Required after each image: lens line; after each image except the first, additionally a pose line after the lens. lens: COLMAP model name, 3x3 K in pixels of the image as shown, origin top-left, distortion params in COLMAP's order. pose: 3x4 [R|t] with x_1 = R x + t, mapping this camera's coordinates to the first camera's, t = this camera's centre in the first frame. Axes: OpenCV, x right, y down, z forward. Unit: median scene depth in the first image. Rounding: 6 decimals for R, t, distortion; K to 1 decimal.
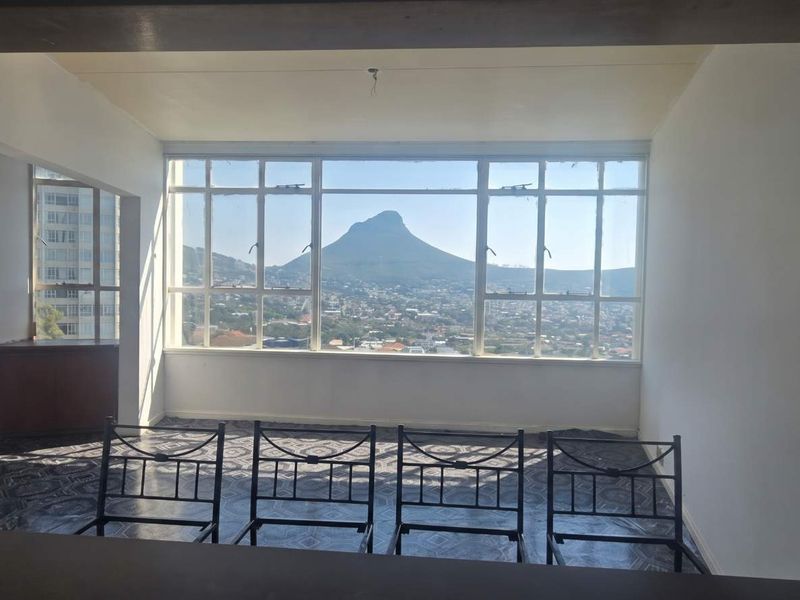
lens RADIAL K [[506.5, 0, 412.7], [0, 506.5, 307.9], [0, 0, 1]] dist [0.006329, -0.000648]
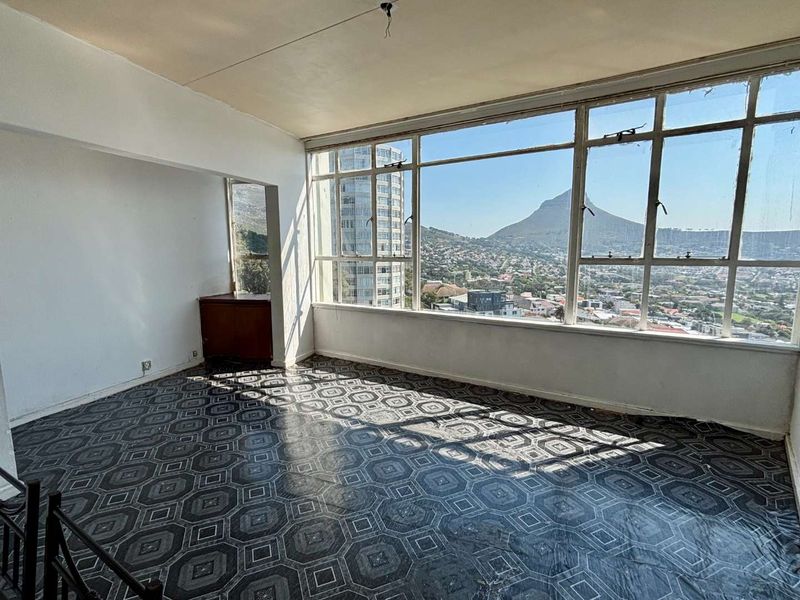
lens RADIAL K [[371.3, 0, 415.2], [0, 371.3, 299.8], [0, 0, 1]] dist [0.006006, -0.000213]
pose [[0.901317, 0.036453, -0.431623, 0.169357], [0.000213, 0.996415, 0.084597, -0.009893], [0.433160, -0.076340, 0.898078, 0.258668]]
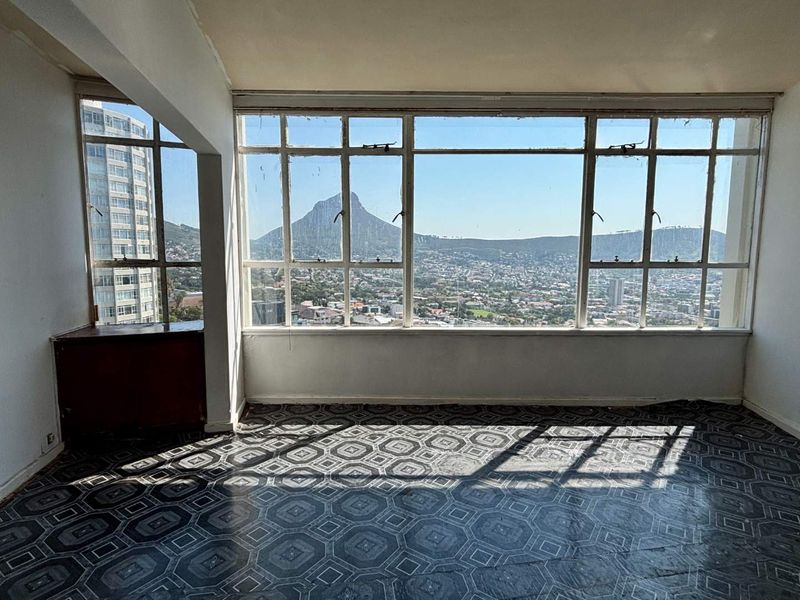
lens RADIAL K [[418.4, 0, 397.2], [0, 418.4, 302.8], [0, 0, 1]] dist [0.002037, -0.002705]
pose [[0.997269, -0.025233, 0.069417, -0.271825], [0.020164, 0.997145, 0.072775, -0.017115], [-0.071055, -0.071176, 0.994930, 0.248047]]
